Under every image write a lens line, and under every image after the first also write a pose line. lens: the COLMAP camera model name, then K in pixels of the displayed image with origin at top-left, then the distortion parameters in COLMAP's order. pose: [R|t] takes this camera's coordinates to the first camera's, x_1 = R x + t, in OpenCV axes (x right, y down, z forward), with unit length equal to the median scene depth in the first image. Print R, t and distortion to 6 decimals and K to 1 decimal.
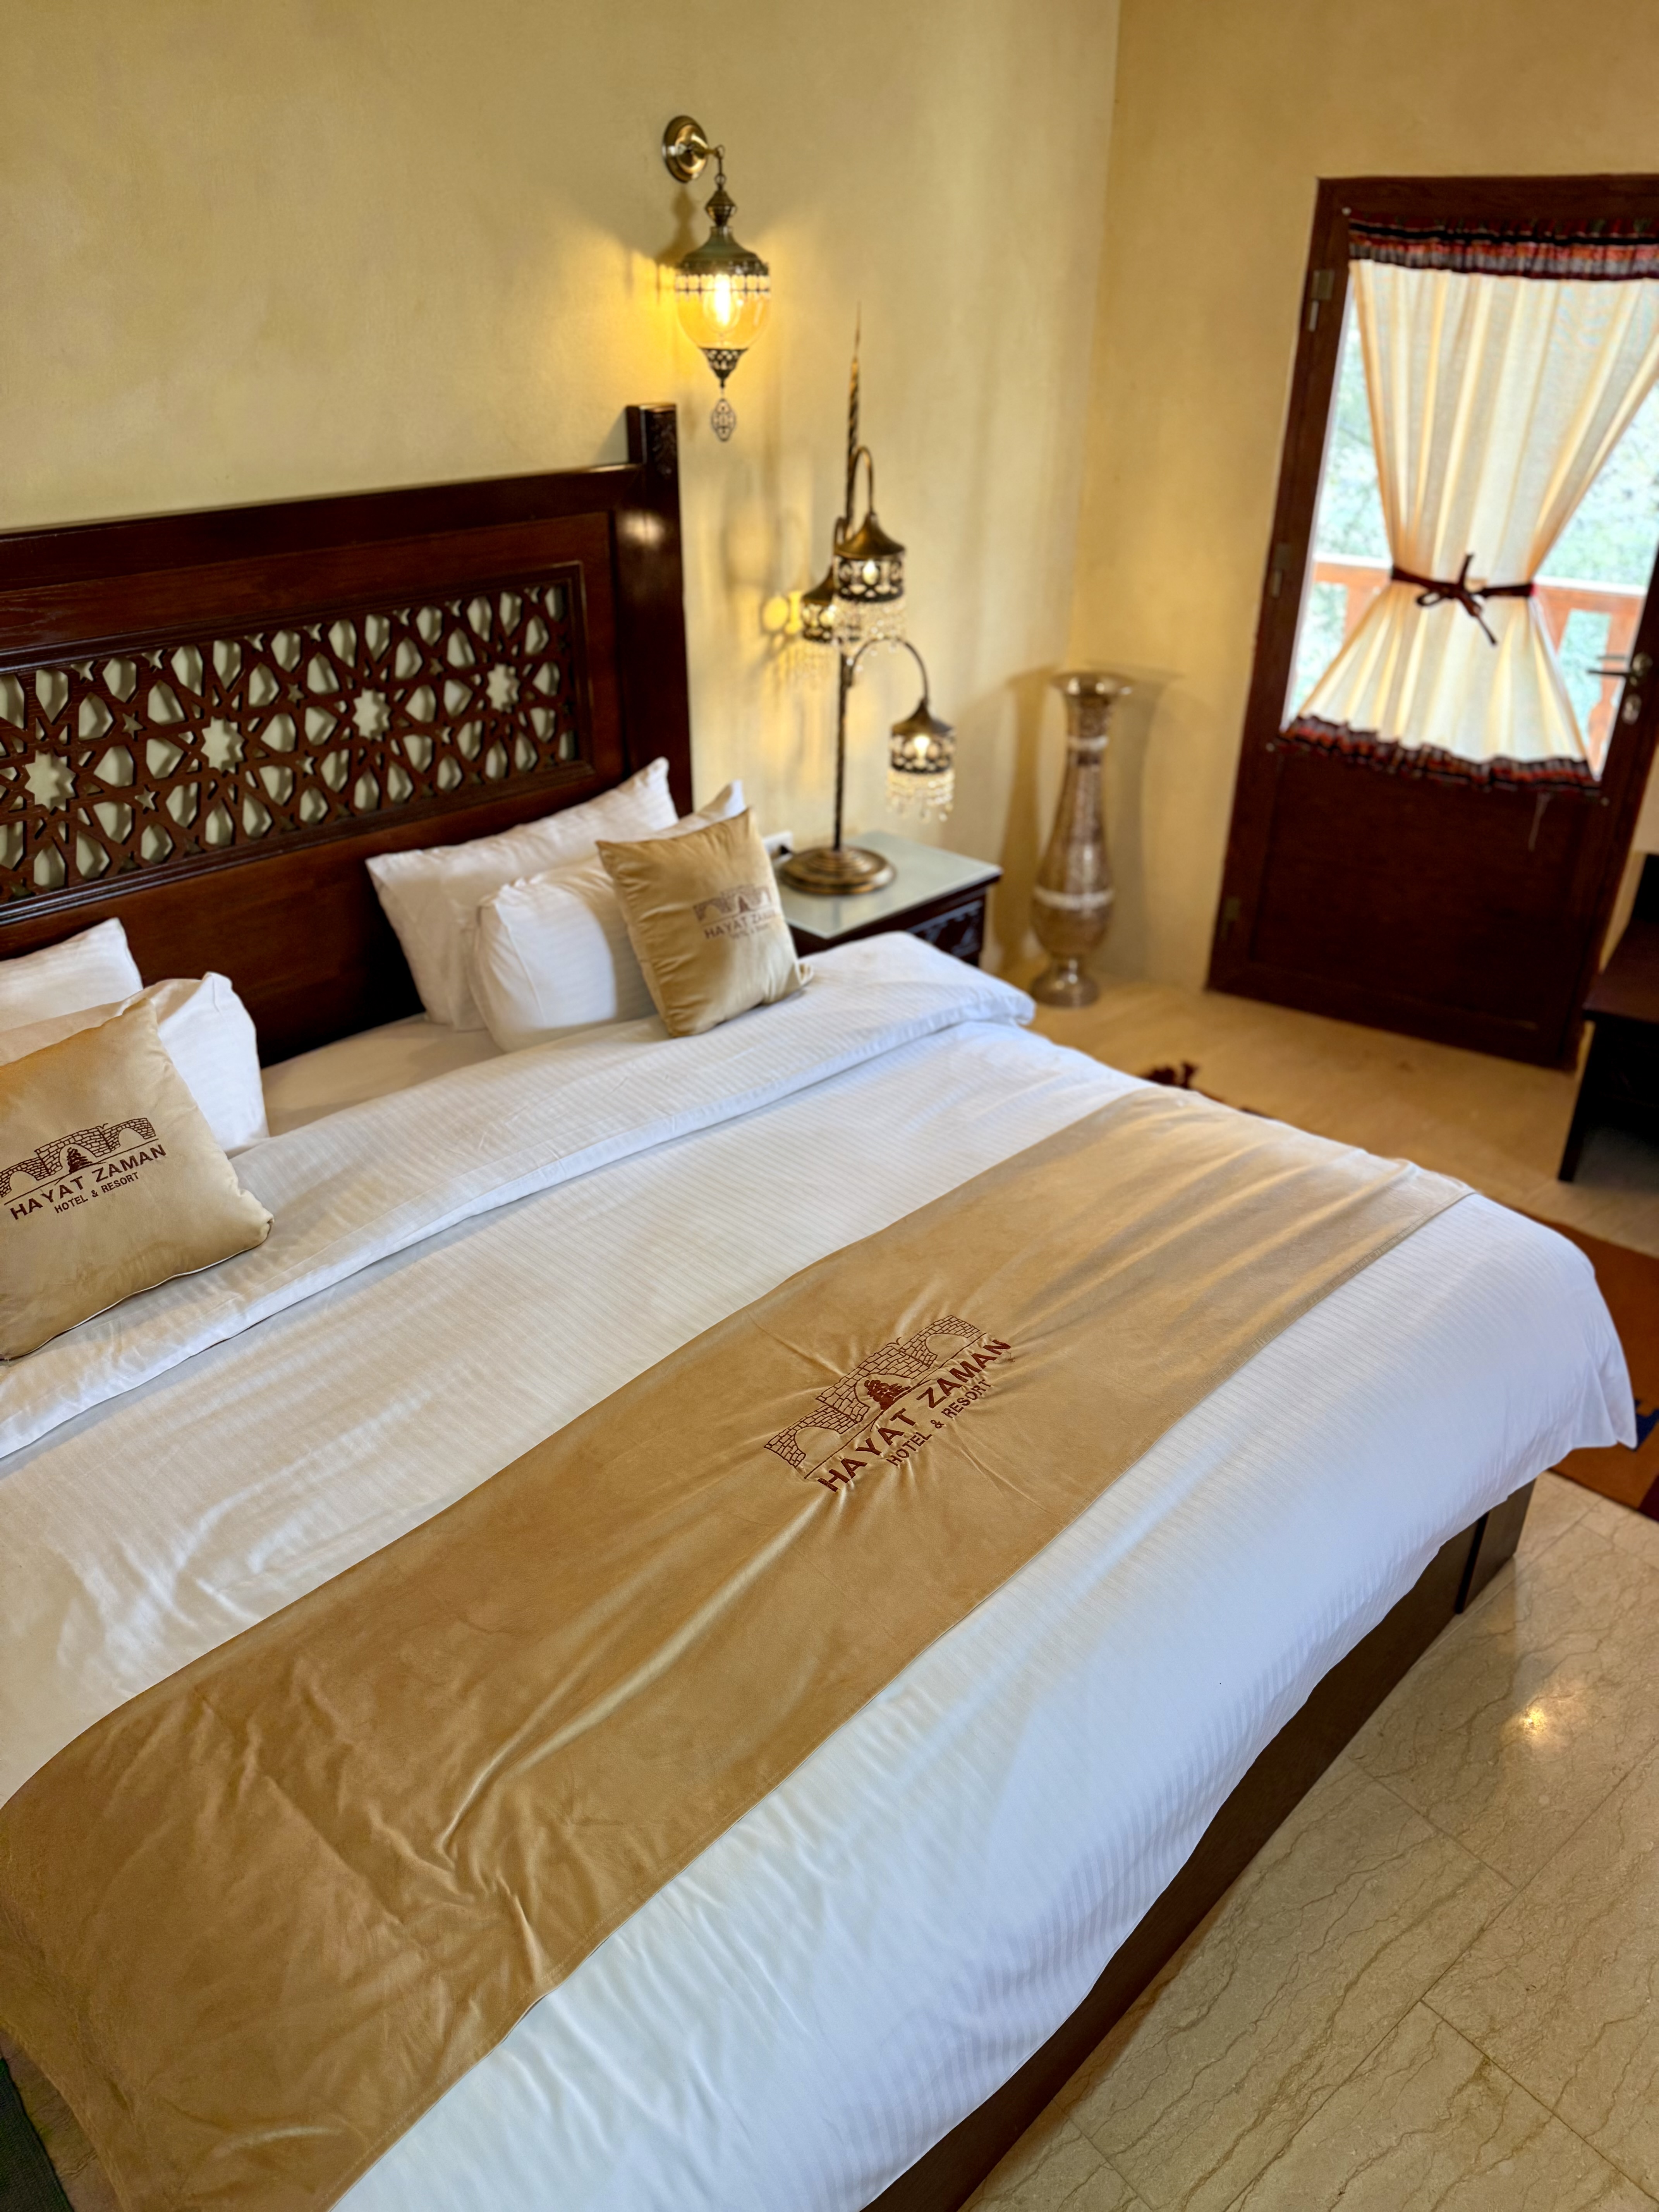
lens RADIAL K [[1572.0, 0, 829.5], [0, 1572.0, 1106.0], [0, 0, 1]] dist [0.072446, -0.087400]
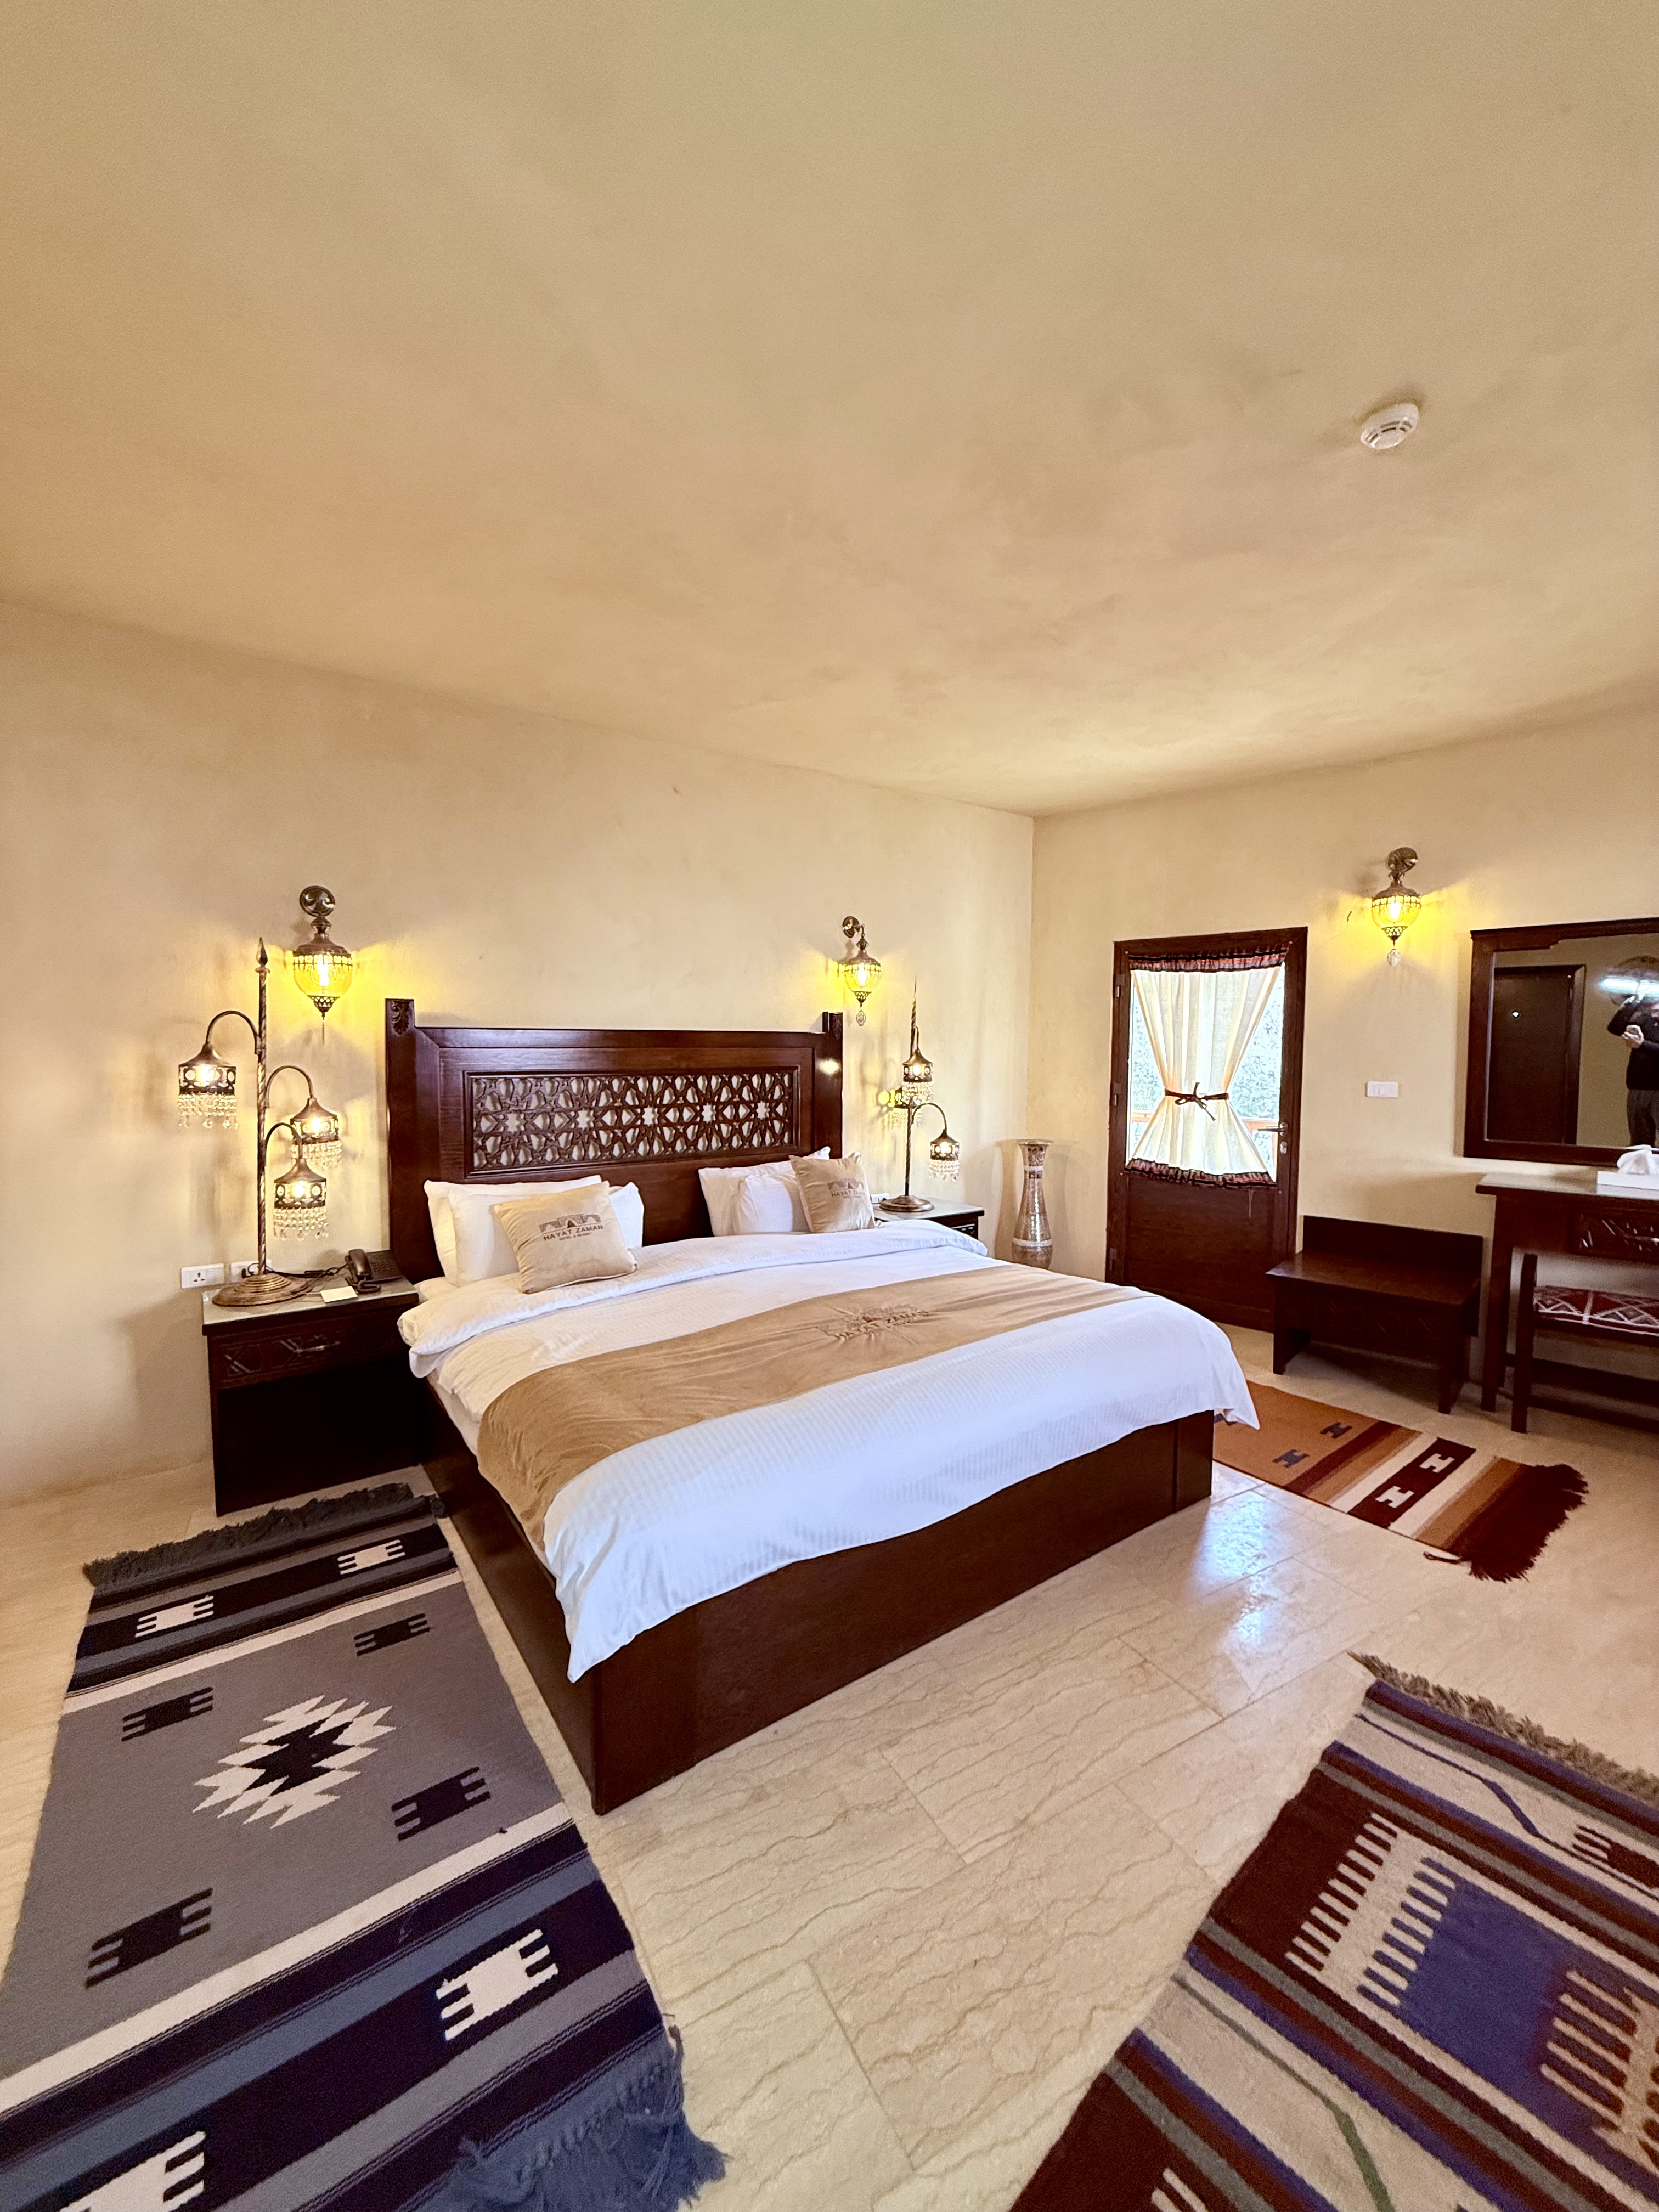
lens RADIAL K [[900.1, 0, 829.5], [0, 900.1, 1106.0], [0, 0, 1]] dist [-0.000157, -0.000039]
pose [[0.985320, 0.010036, -0.170420, 0.128555], [-0.080805, 0.906780, -0.413788, 0.289774], [0.150380, 0.421485, 0.894280, -0.223844]]
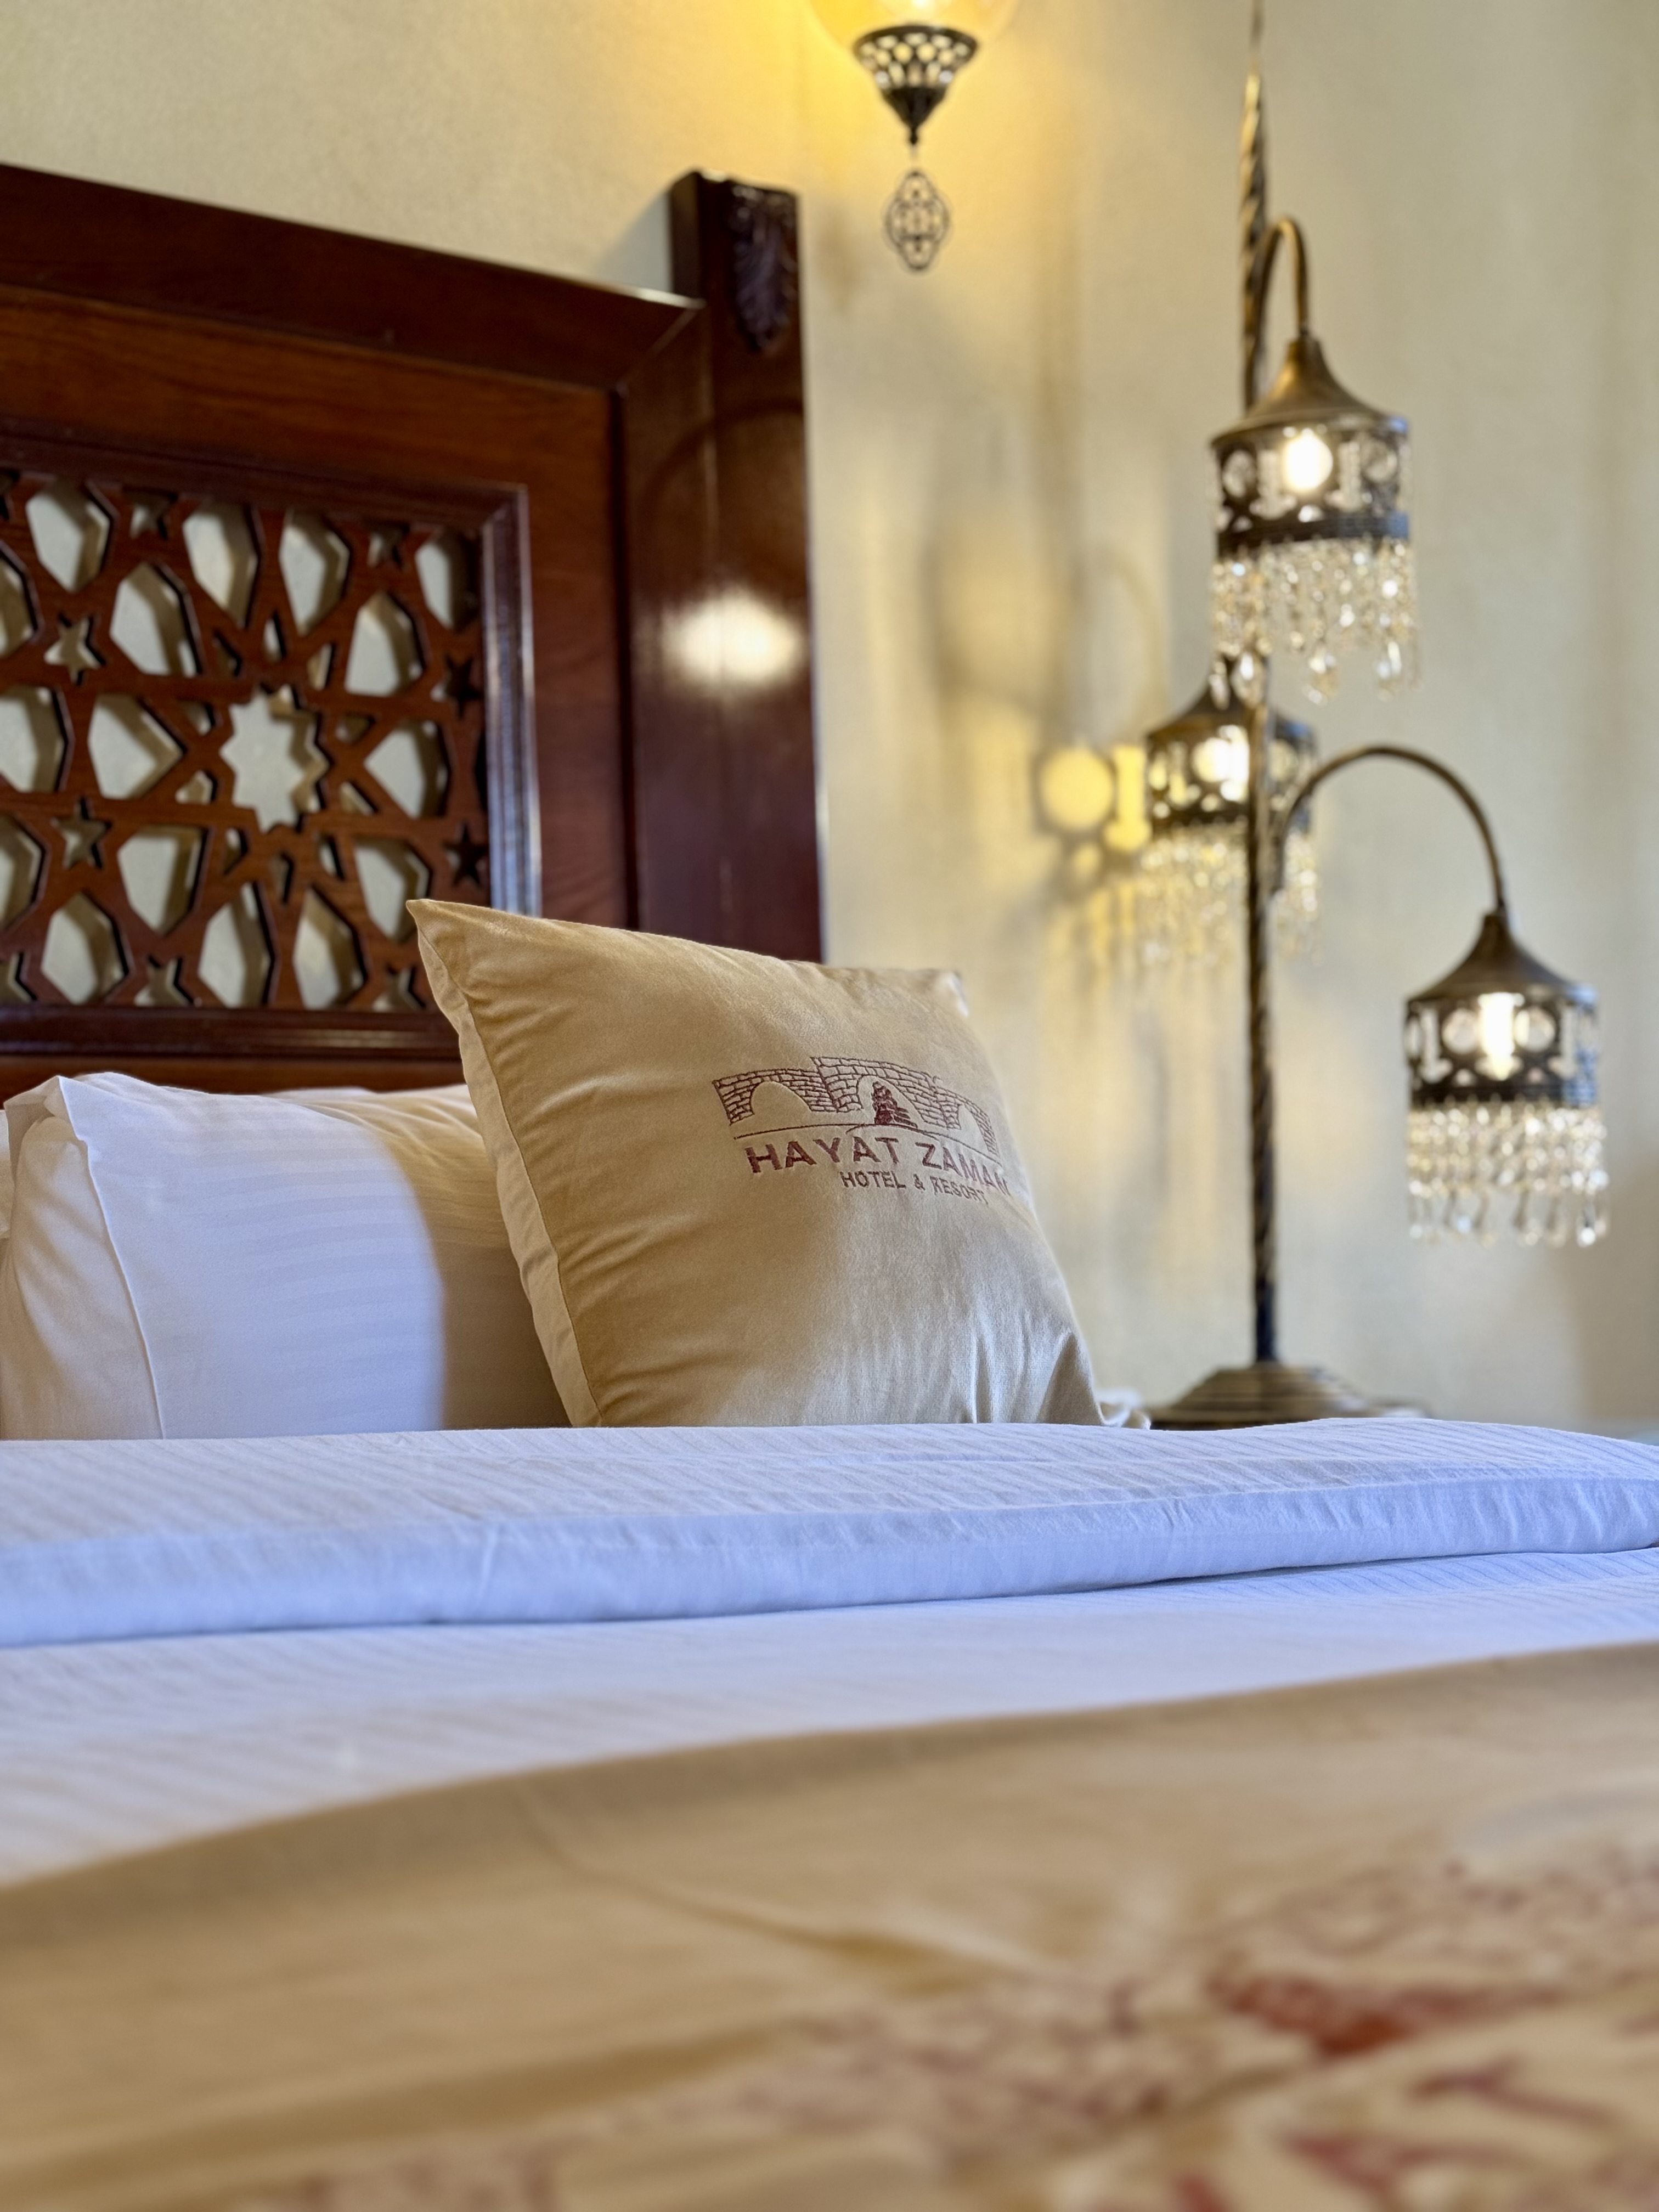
lens RADIAL K [[3127.3, 0, 829.5], [0, 3127.3, 1106.0], [0, 0, 1]] dist [0.112964, 0.002044]
pose [[0.986517, -0.047661, -0.156564, 0.023443], [-0.042839, 0.848095, -0.528110, 0.165179], [0.157951, 0.527697, 0.834618, 0.463485]]
